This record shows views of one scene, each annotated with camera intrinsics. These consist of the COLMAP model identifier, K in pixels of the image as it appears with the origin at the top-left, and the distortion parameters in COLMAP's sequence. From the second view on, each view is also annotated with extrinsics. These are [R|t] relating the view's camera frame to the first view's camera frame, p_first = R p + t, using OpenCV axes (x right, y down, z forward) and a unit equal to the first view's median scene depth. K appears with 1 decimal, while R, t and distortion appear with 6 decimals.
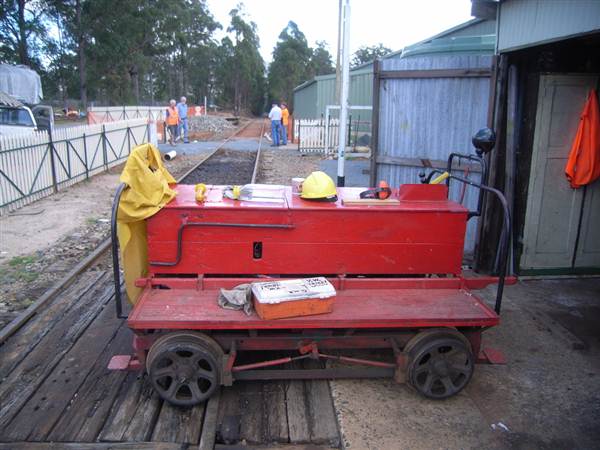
lens RADIAL K [[478.1, 0, 300.9], [0, 478.1, 226.6], [0, 0, 1]] dist [-0.066778, 0.007855]
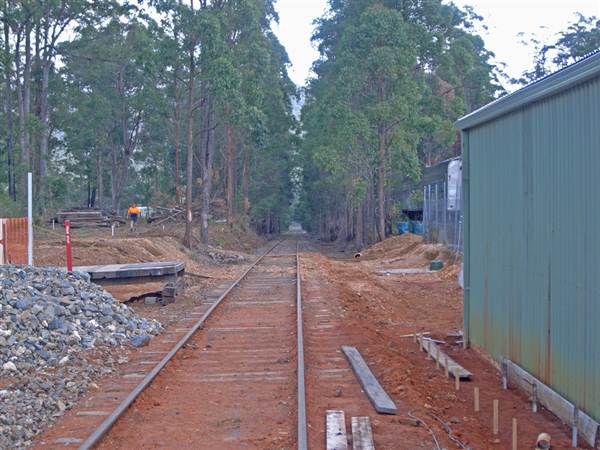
lens RADIAL K [[478.1, 0, 300.9], [0, 478.1, 226.6], [0, 0, 1]] dist [-0.066778, 0.007855]
pose [[0.998881, -0.028021, -0.038107, -0.062913], [0.019259, 0.976767, -0.213439, -0.180477], [0.043202, 0.212466, 0.976213, 0.726969]]
